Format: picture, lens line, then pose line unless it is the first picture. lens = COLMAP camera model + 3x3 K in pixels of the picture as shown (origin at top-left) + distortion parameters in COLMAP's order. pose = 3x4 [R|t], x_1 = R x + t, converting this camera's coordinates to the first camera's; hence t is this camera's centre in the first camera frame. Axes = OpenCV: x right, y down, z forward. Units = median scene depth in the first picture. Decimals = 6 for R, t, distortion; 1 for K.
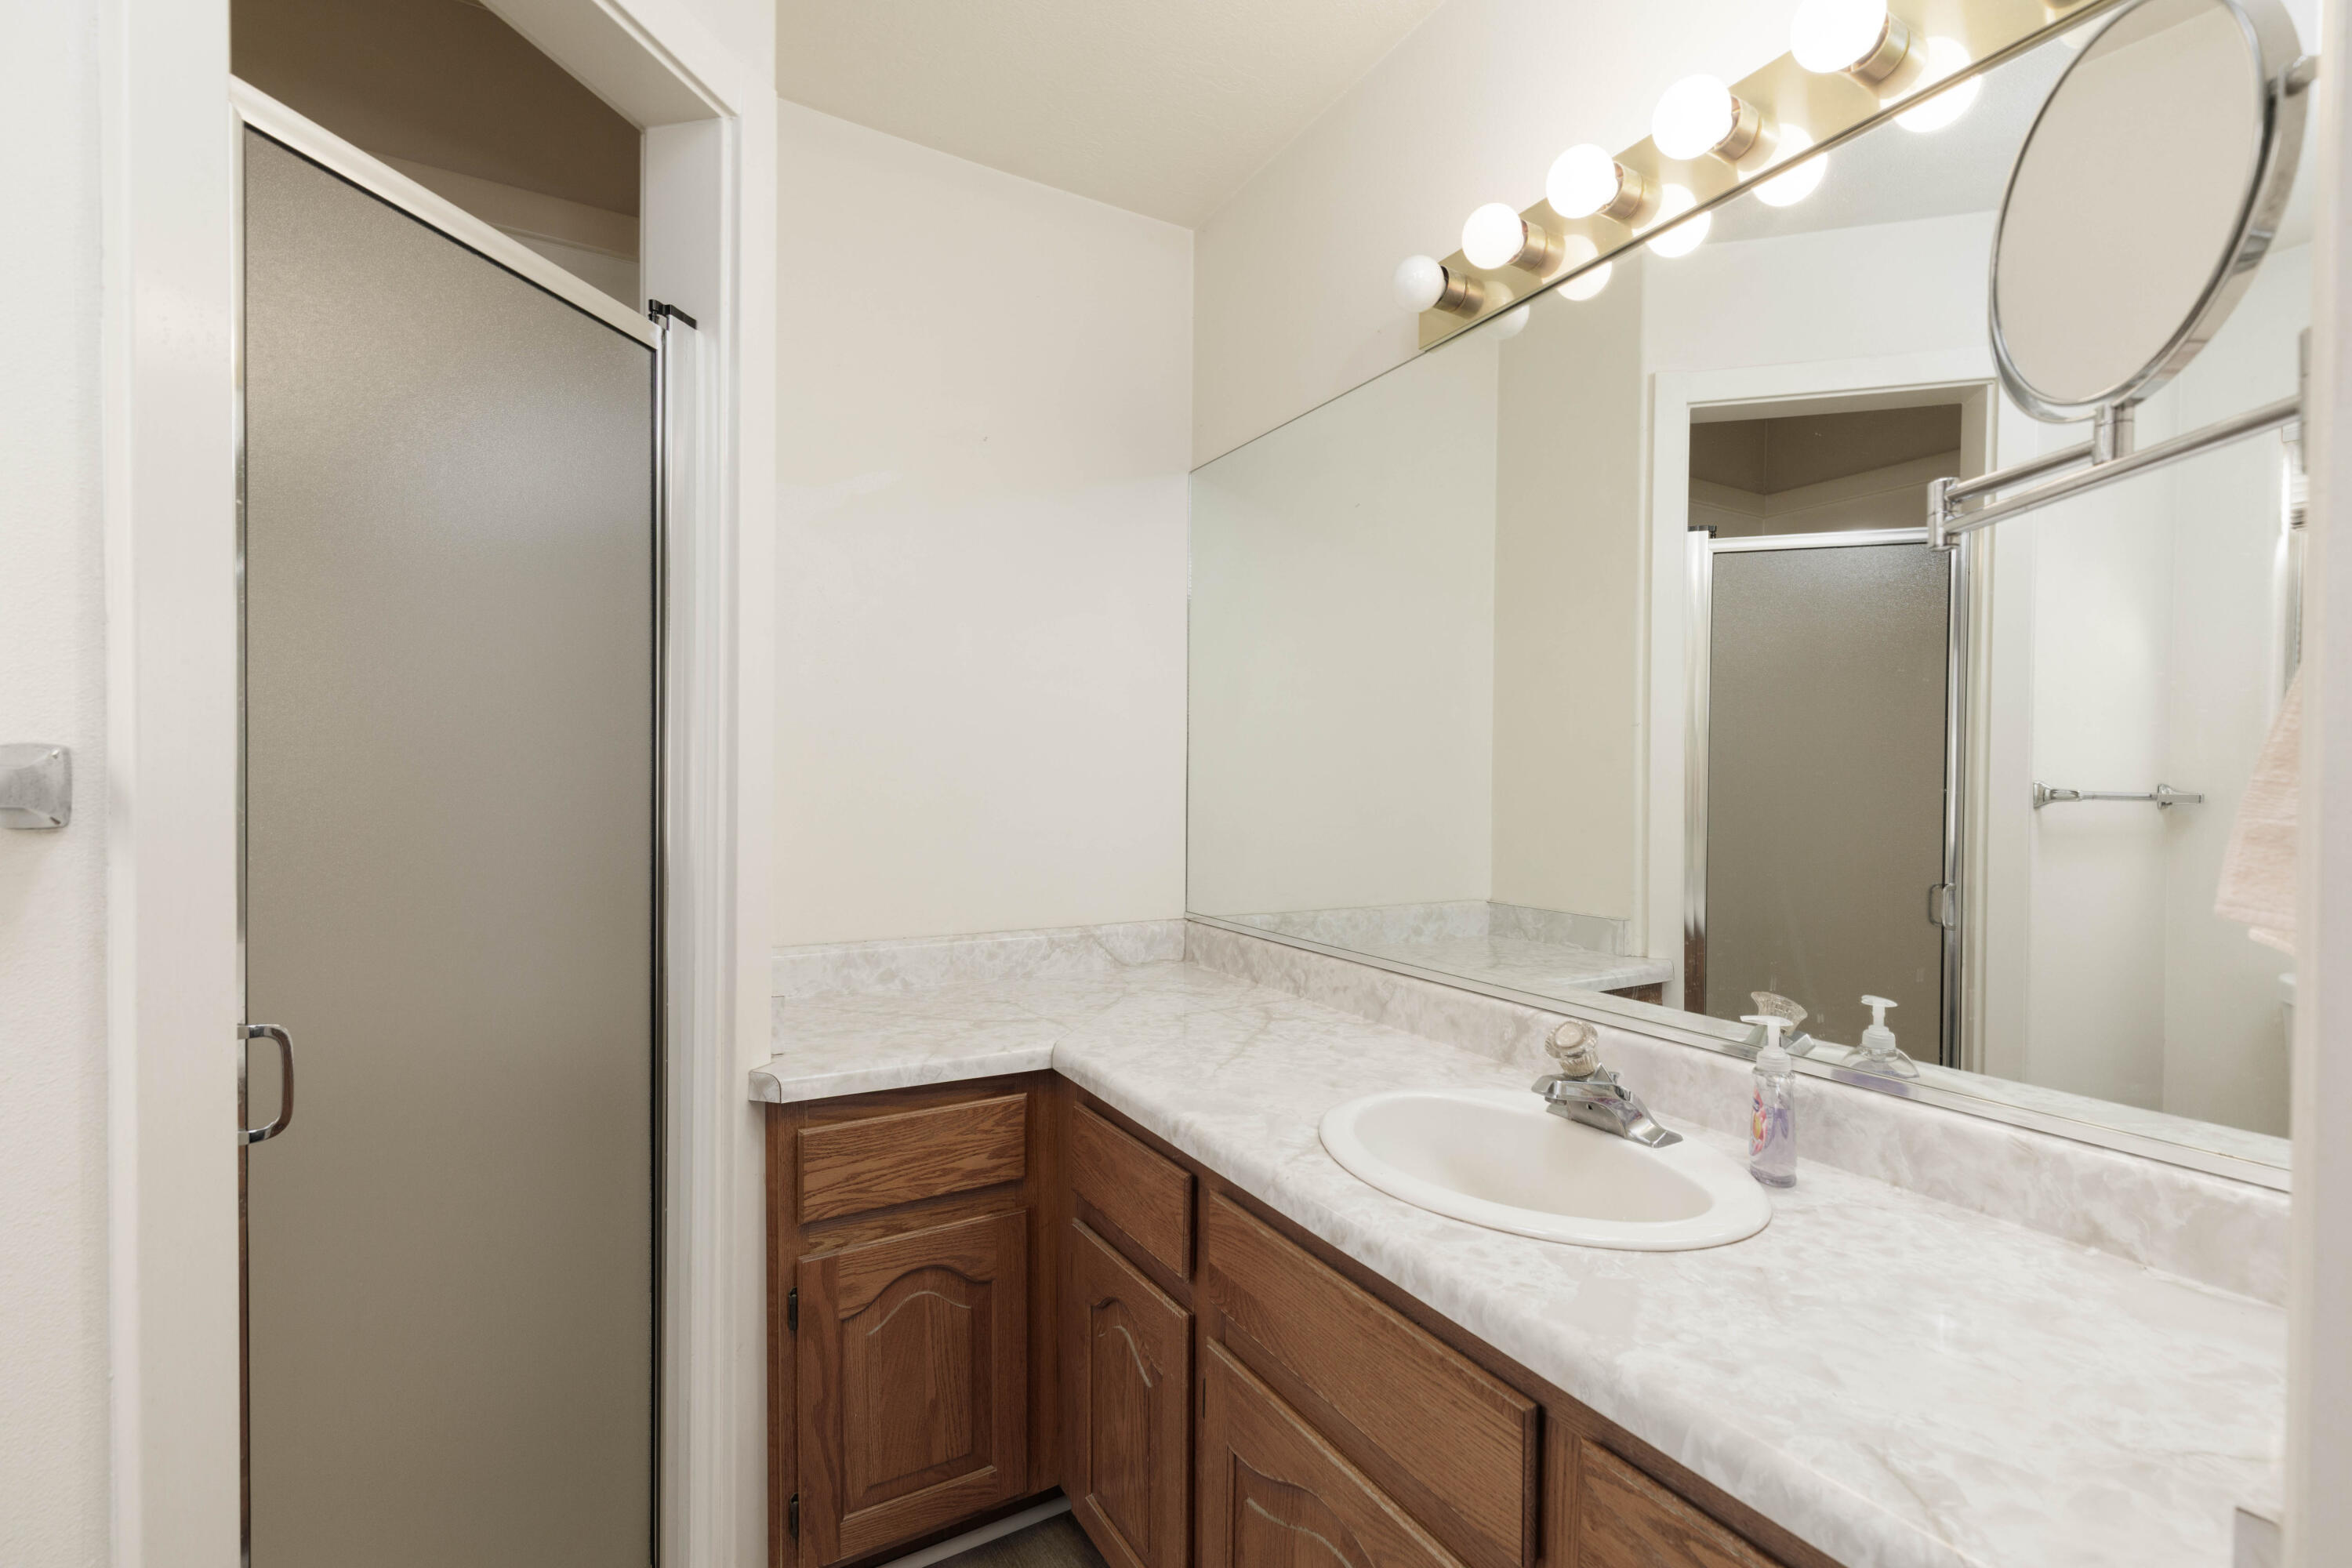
lens RADIAL K [[1053.1, 0, 1189.8], [0, 1053.1, 799.8], [0, 0, 1]] dist [0.011566, -0.003828]
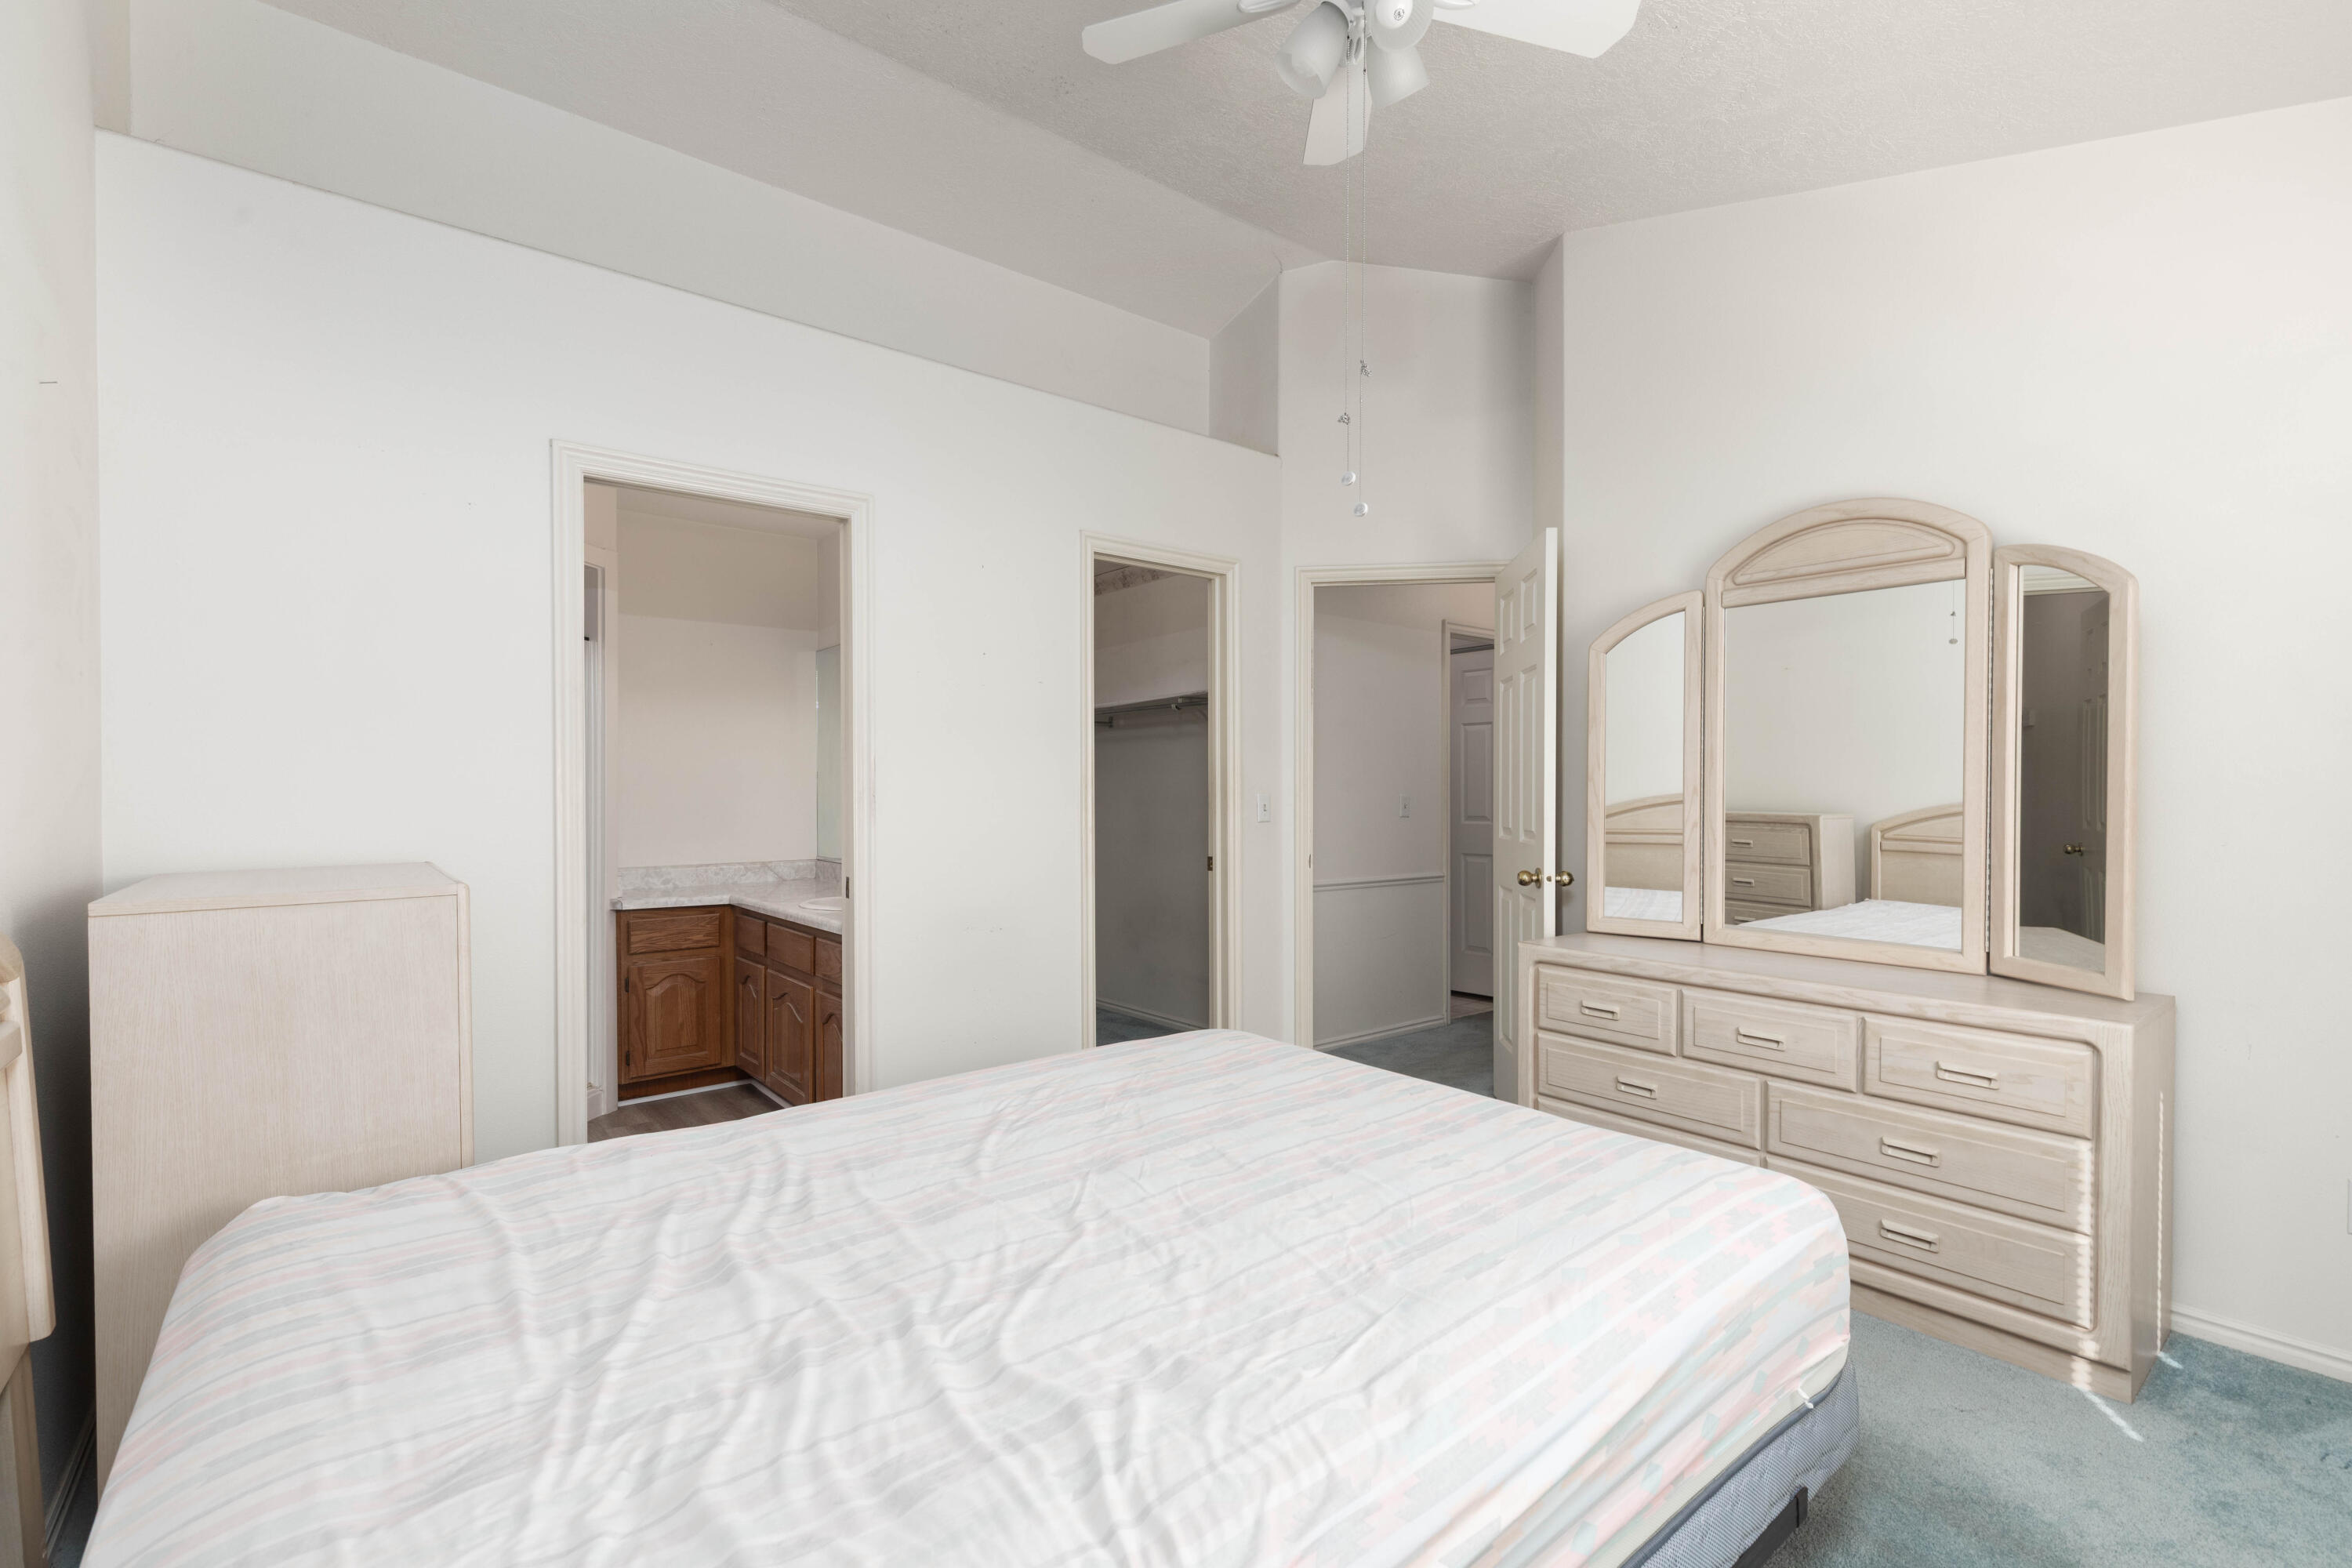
lens RADIAL K [[1053.1, 0, 1189.8], [0, 1053.1, 799.8], [0, 0, 1]] dist [0.011566, -0.003828]
pose [[0.986859, -0.008467, 0.161359, 0.620538], [0.010262, 0.999894, -0.010295, 0.035161], [-0.161255, 0.011815, 0.986842, -1.921620]]
